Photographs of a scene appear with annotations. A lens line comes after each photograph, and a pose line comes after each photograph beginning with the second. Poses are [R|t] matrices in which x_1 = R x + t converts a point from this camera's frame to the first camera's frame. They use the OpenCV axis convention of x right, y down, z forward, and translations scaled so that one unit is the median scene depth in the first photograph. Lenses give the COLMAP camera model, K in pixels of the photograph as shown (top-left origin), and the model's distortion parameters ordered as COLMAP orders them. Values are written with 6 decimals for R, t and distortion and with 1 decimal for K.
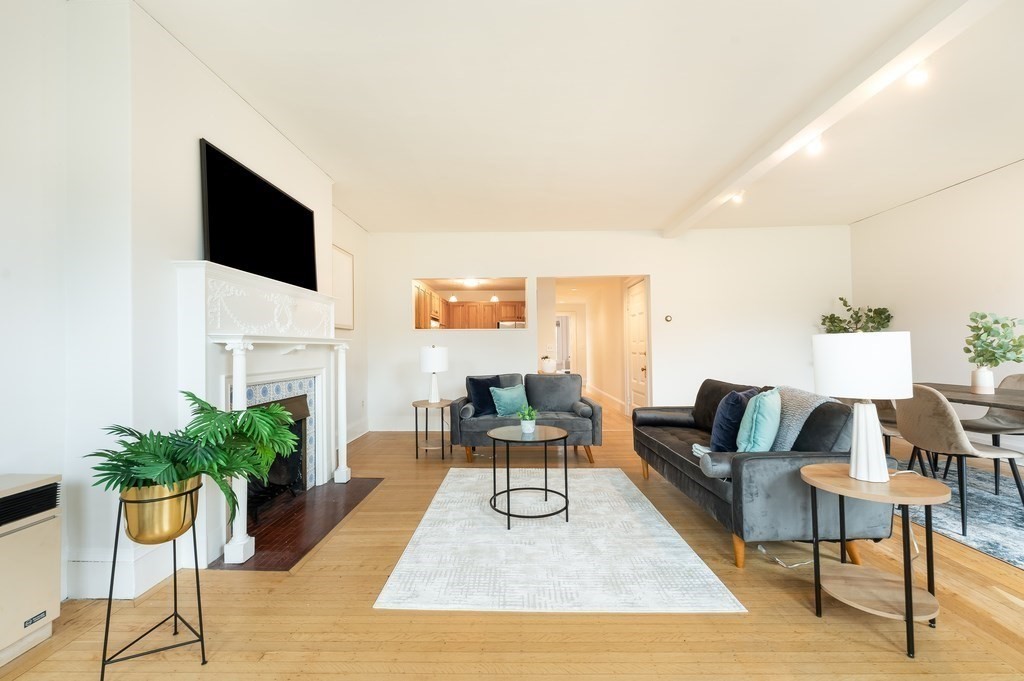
lens RADIAL K [[410.5, 0, 511.5], [0, 410.5, 346.0], [0, 0, 1]] dist [-0.001470, -0.000082]
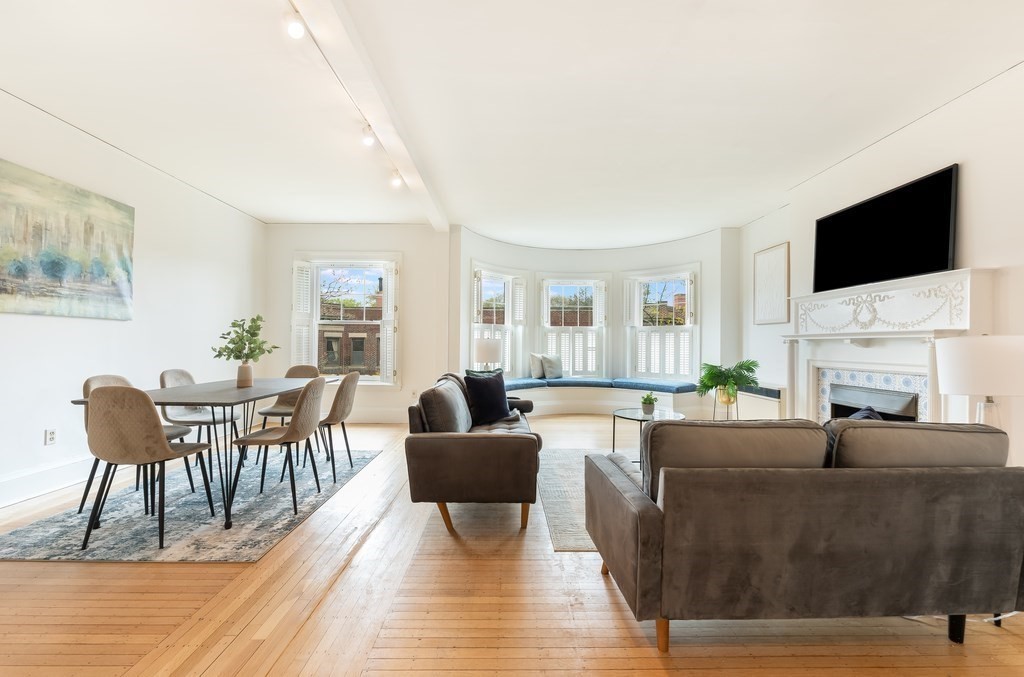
lens RADIAL K [[408.2, 0, 508.1], [0, 408.2, 342.4], [0, 0, 1]] dist [-0.001227, -0.000091]
pose [[-0.999464, 0.003759, -0.032520, 0.463848], [0.004301, 0.999853, -0.016607, 0.019982], [0.032453, -0.016738, -0.999333, 2.085018]]
